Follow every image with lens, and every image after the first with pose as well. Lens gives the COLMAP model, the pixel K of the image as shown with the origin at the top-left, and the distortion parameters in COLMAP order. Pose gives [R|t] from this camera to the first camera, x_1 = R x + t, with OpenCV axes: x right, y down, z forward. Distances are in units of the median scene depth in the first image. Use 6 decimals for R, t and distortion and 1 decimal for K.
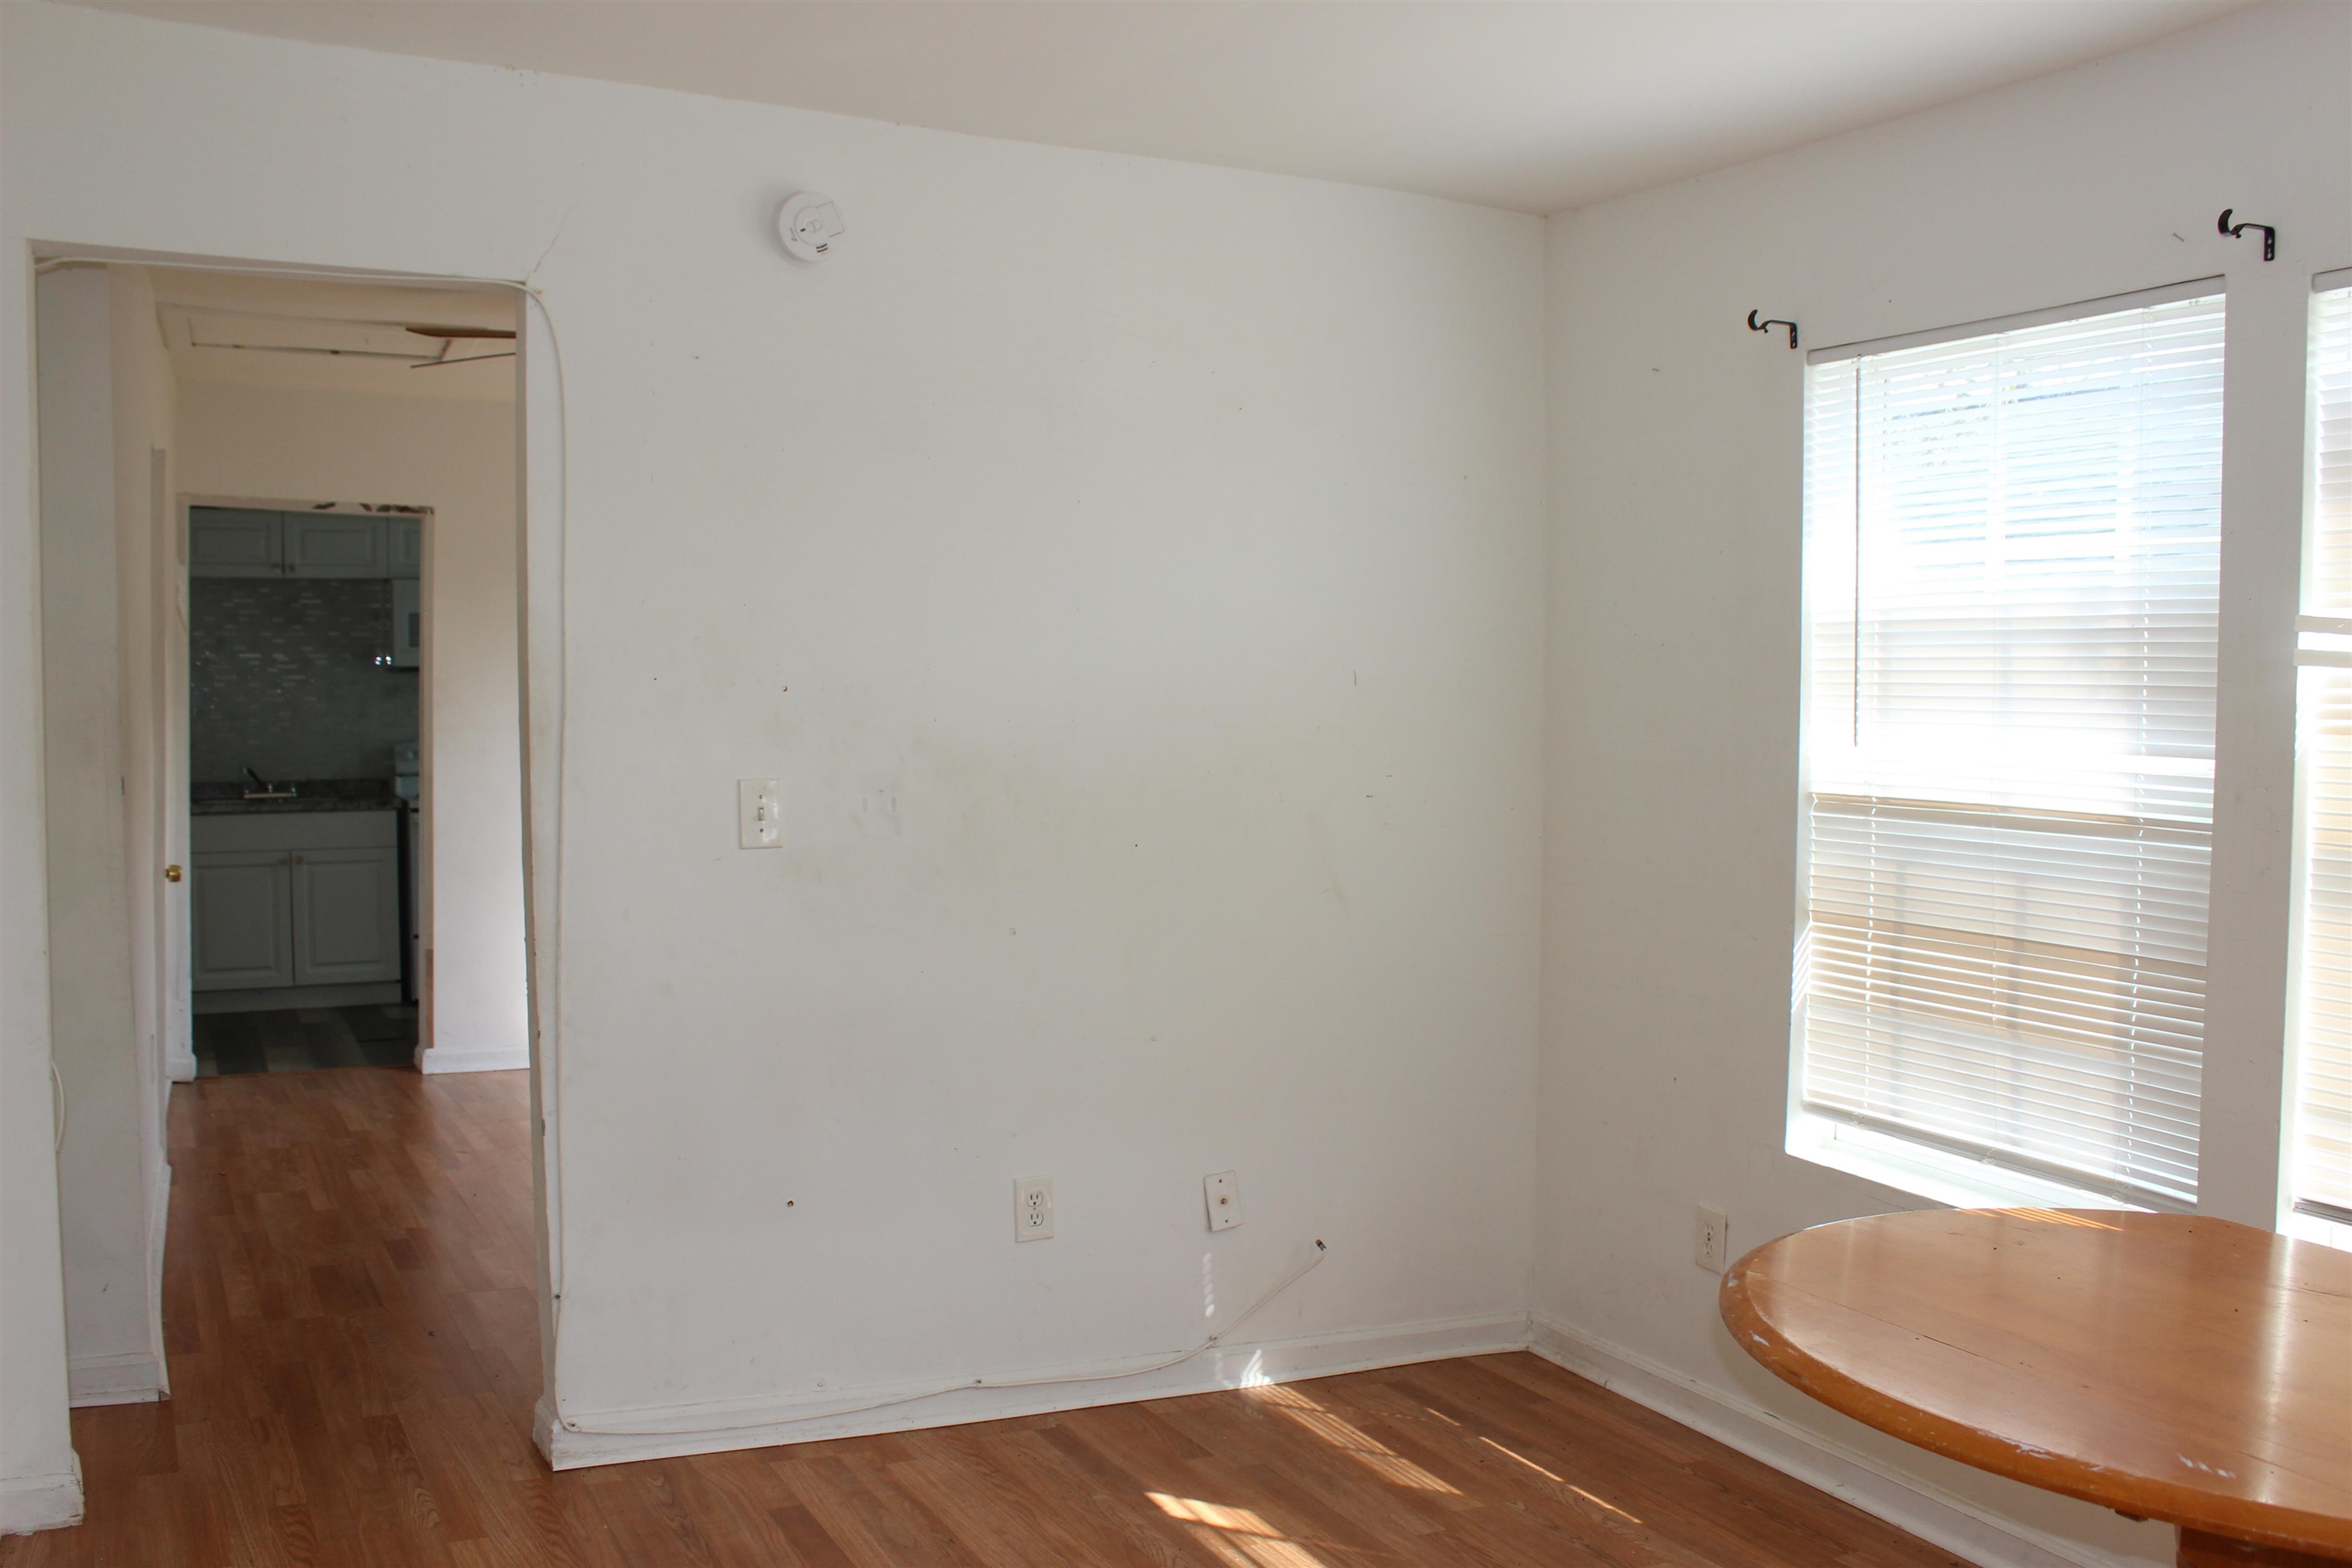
lens RADIAL K [[2084.8, 0, 1176.0], [0, 2084.8, 784.0], [0, 0, 1]] dist [-0.152470, 0.142629]
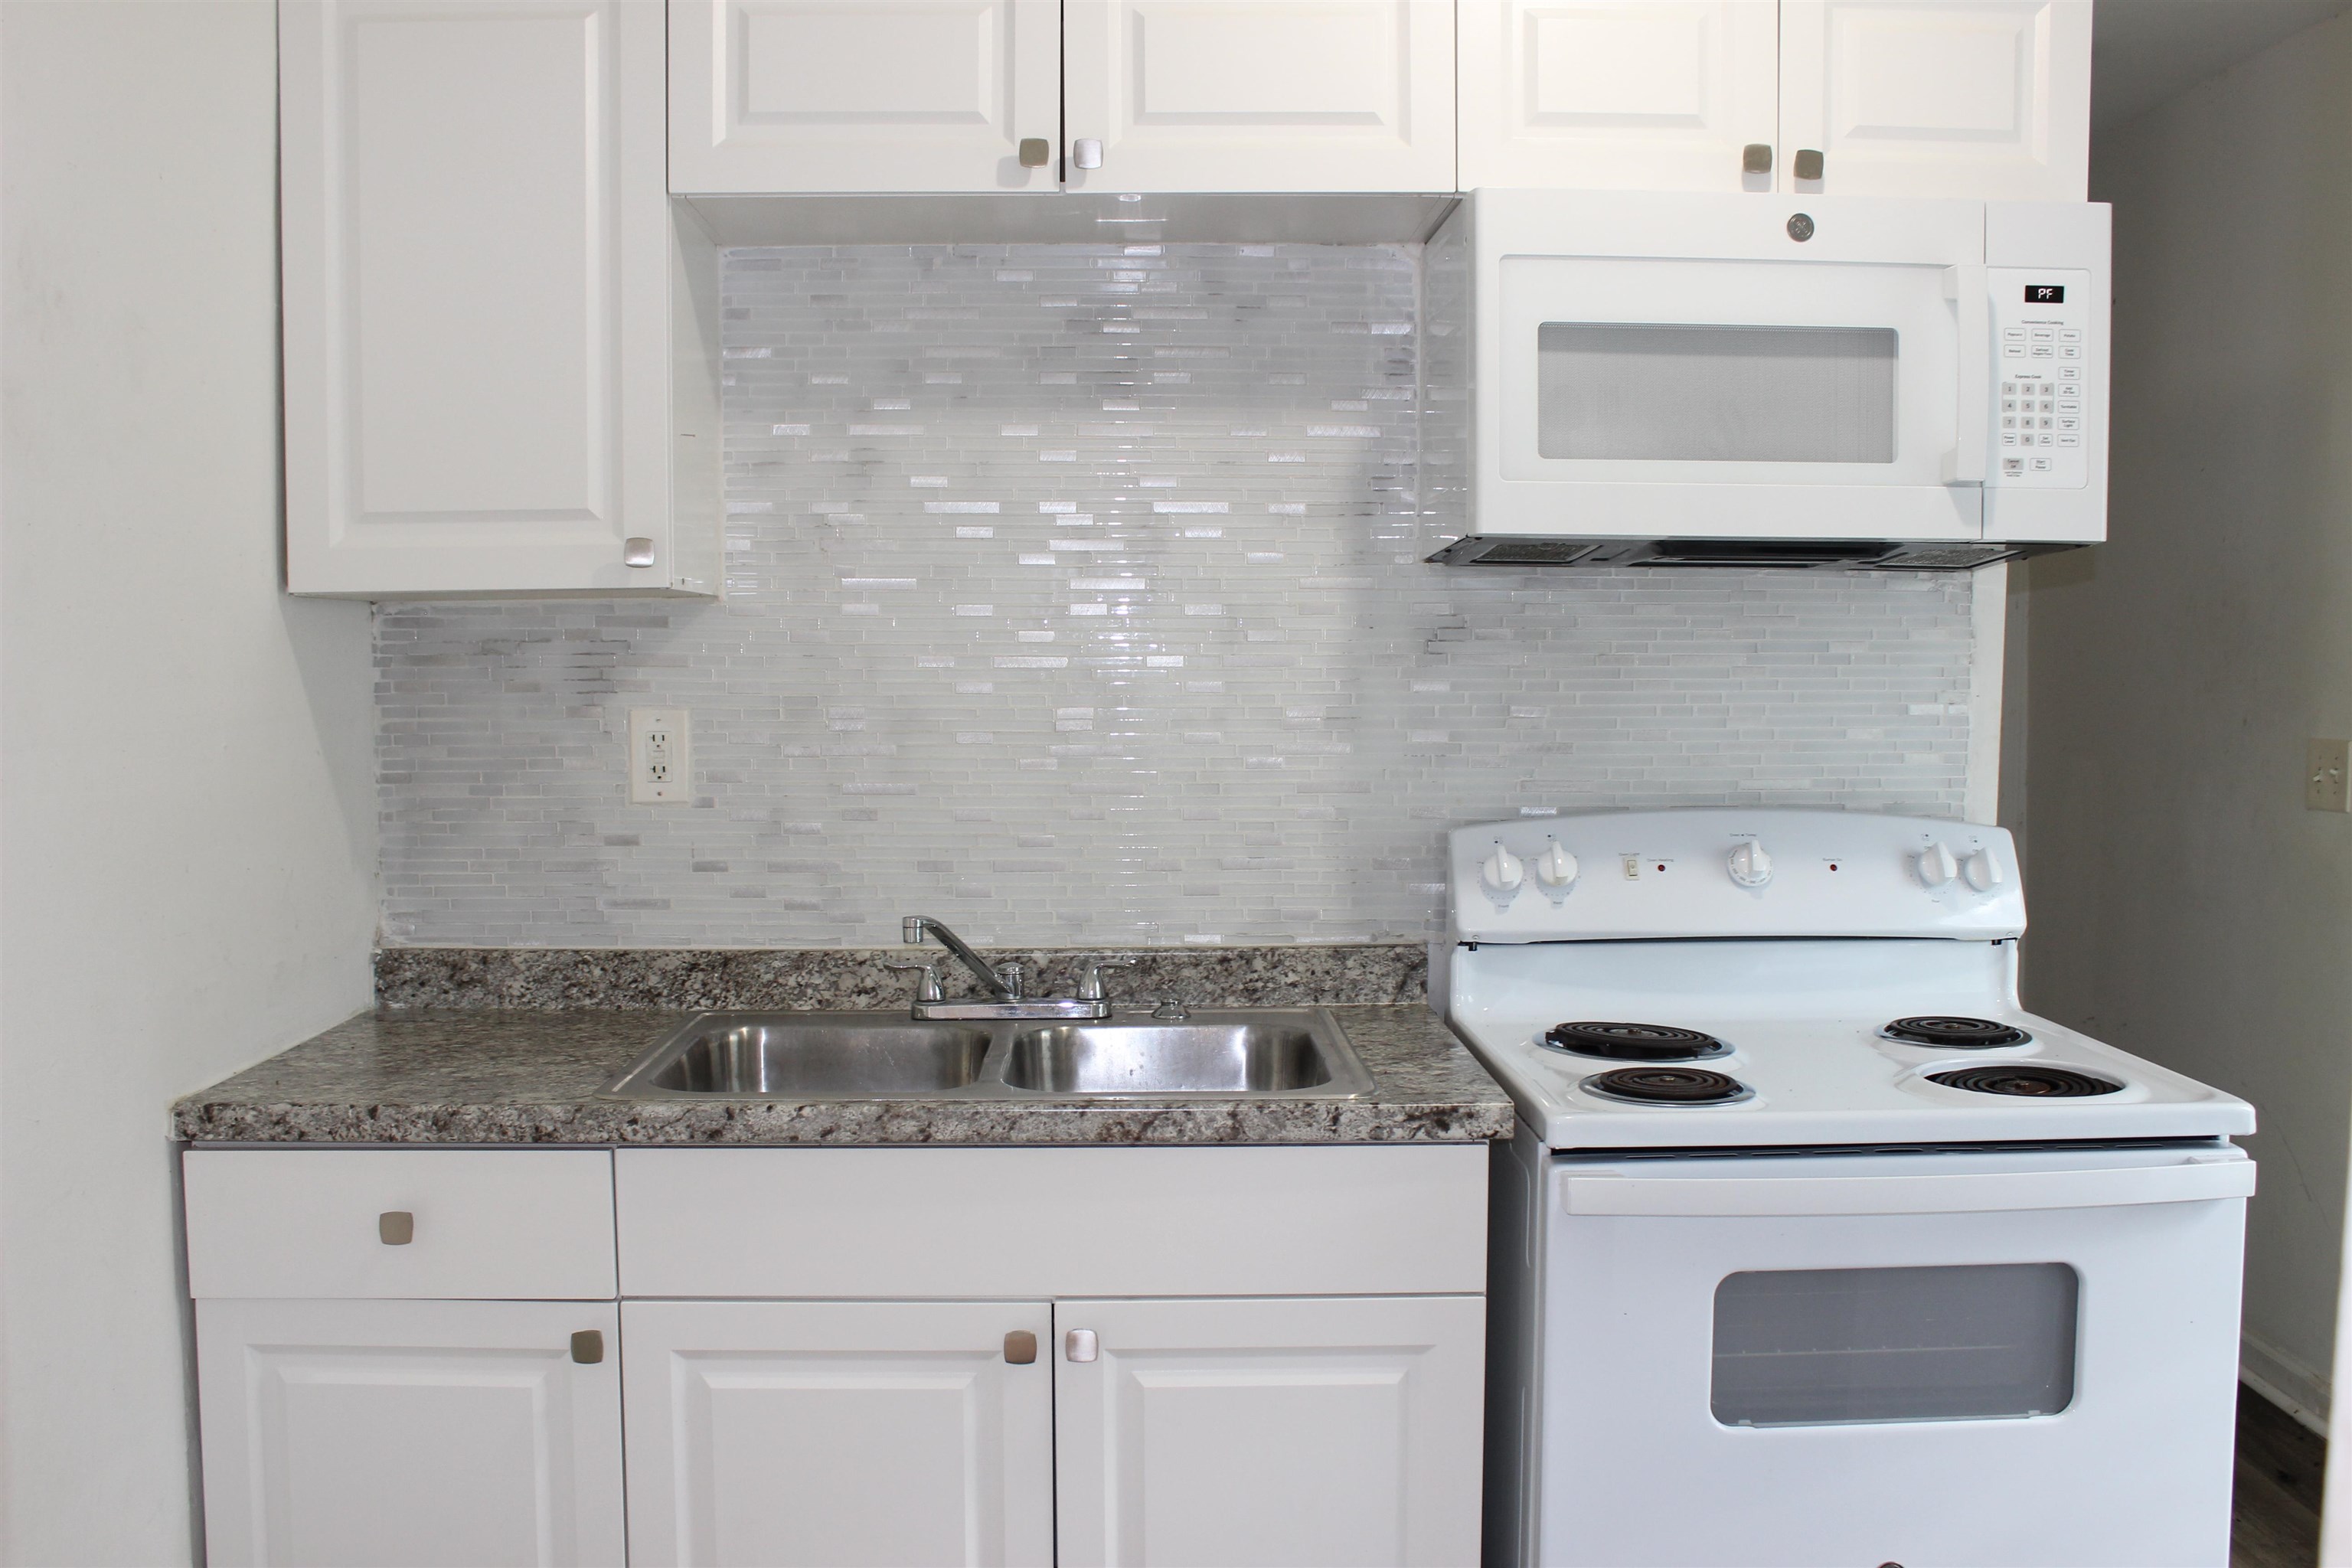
lens RADIAL K [[2084.8, 0, 1176.0], [0, 2084.8, 784.0], [0, 0, 1]] dist [-0.152470, 0.142629]
pose [[0.906044, 0.028625, -0.422214, -0.305475], [-0.021877, 0.999544, 0.020819, -0.031389], [0.422617, -0.009626, 0.906257, 0.748823]]
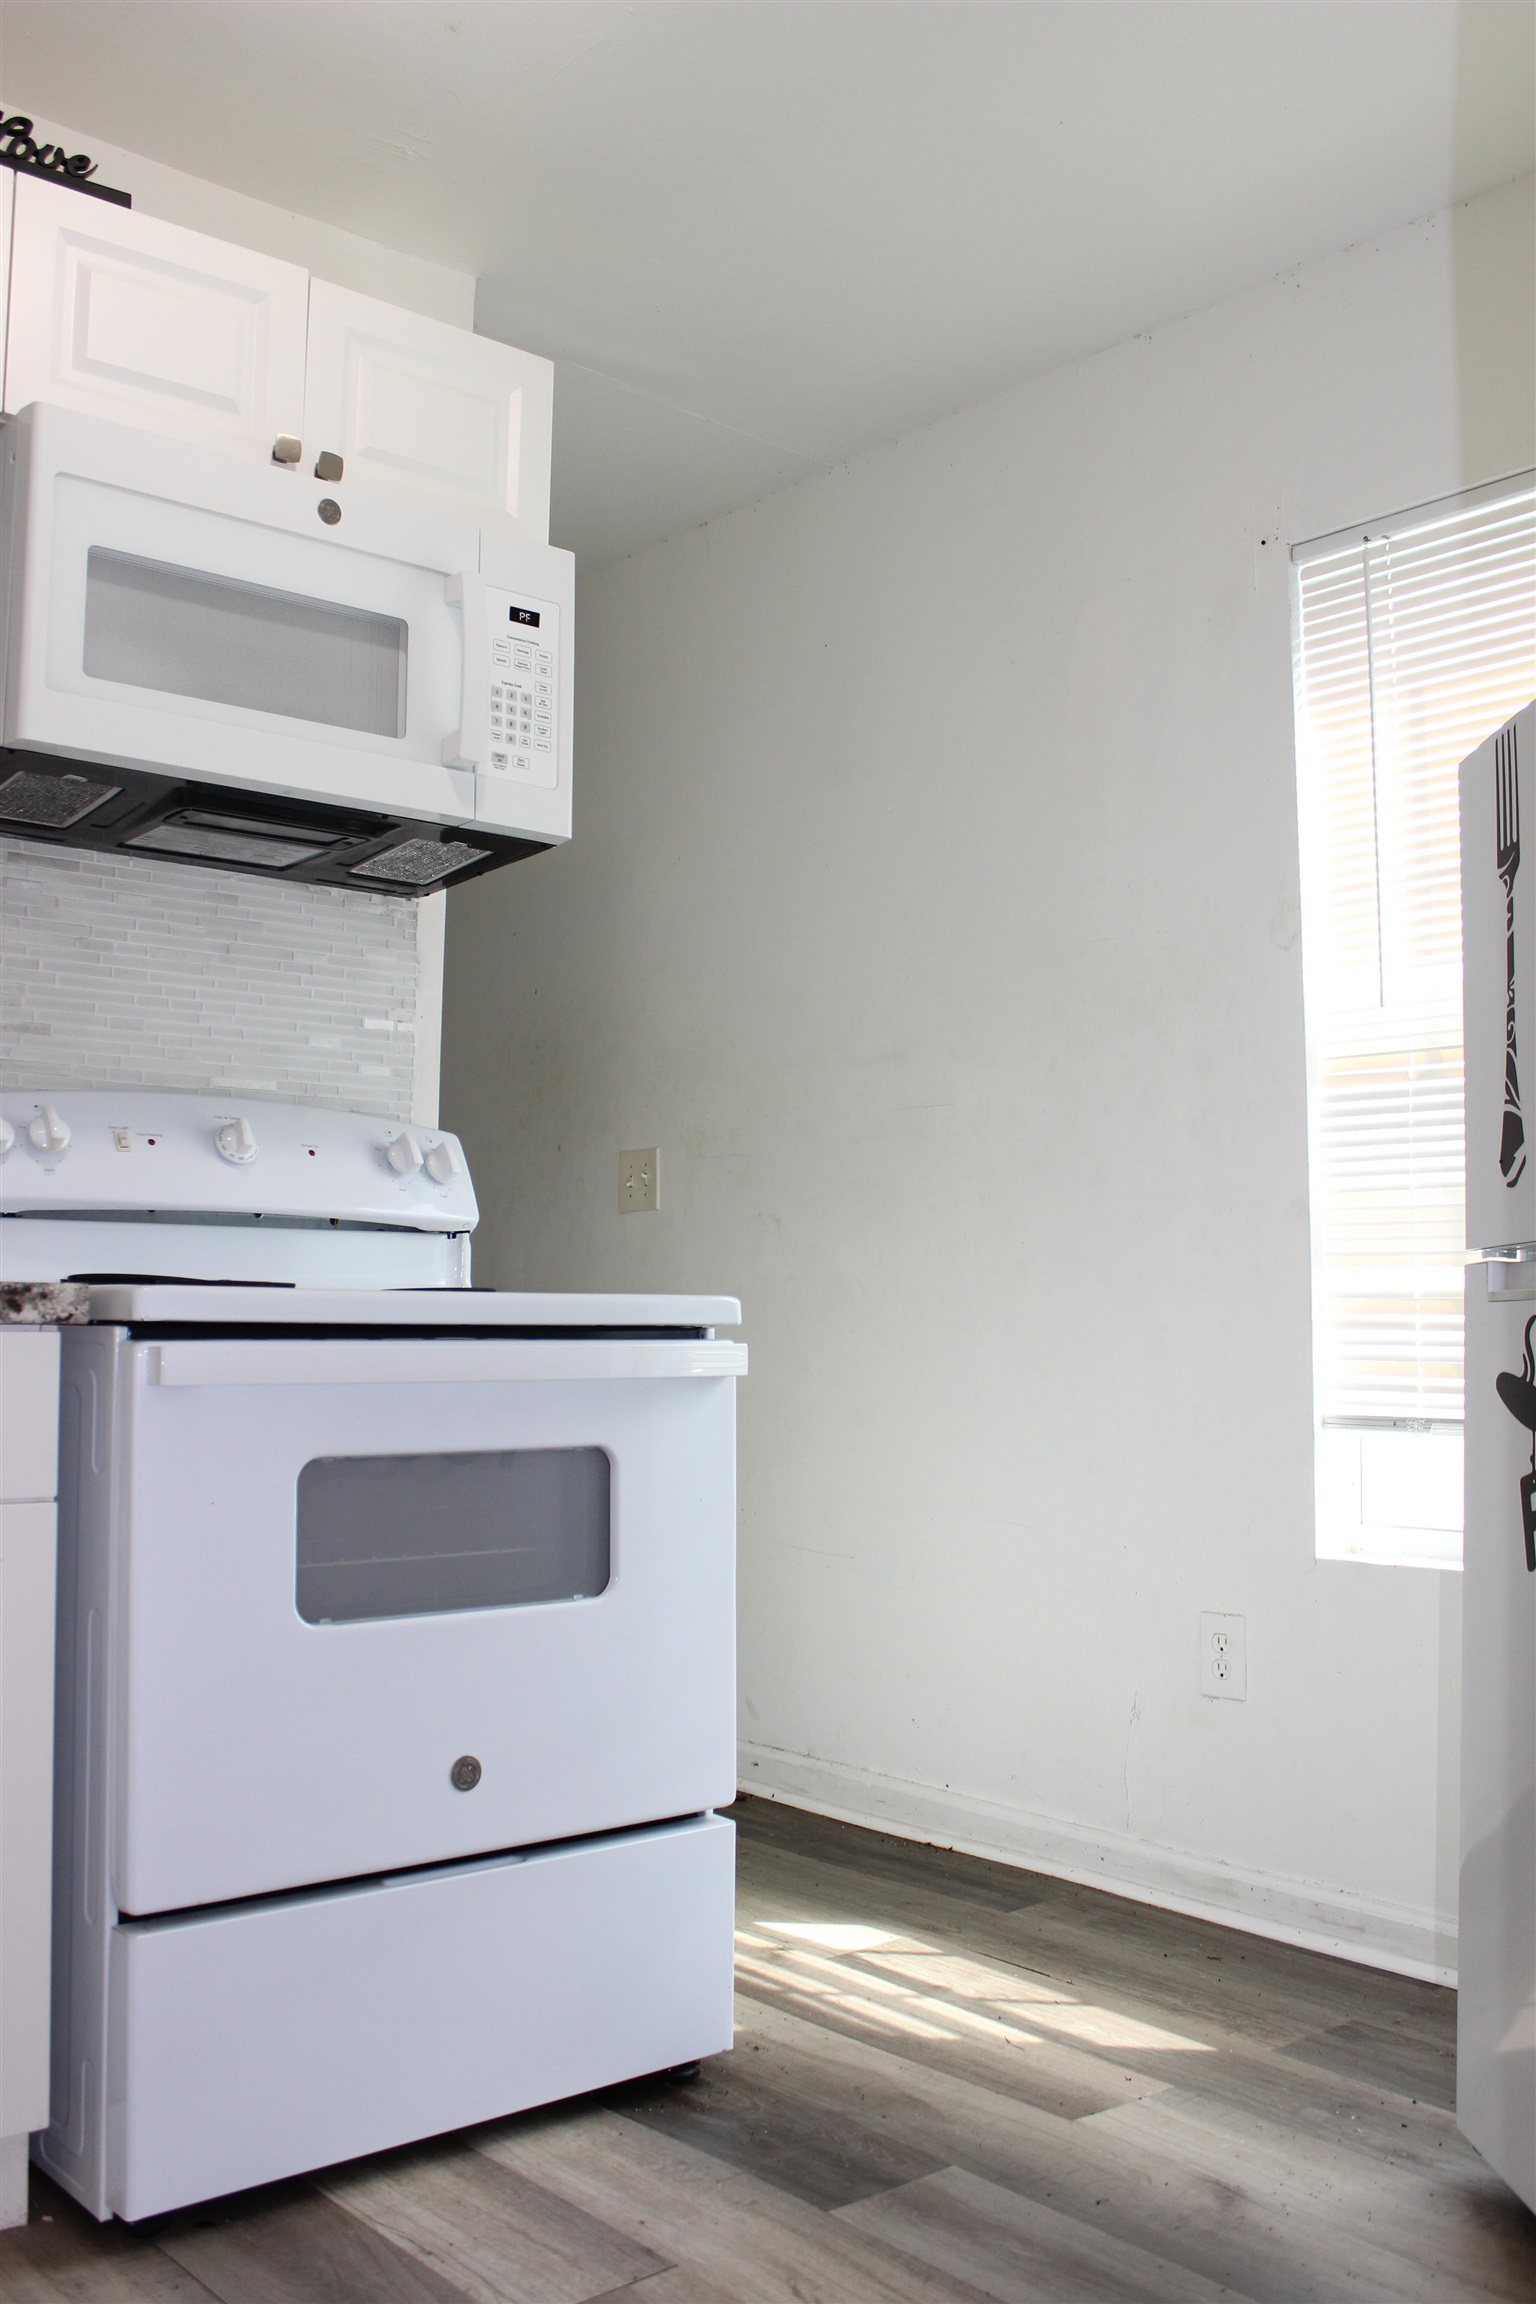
lens RADIAL K [[2042.2, 0, 720.6], [0, 2042.2, 1125.5], [0, 0, 1]] dist [-0.152470, 0.142629]
pose [[0.975039, 0.023127, 0.220825, -0.347594], [0.008960, 0.989652, -0.143209, 0.019257], [-0.221852, 0.141613, 0.964742, 0.753715]]
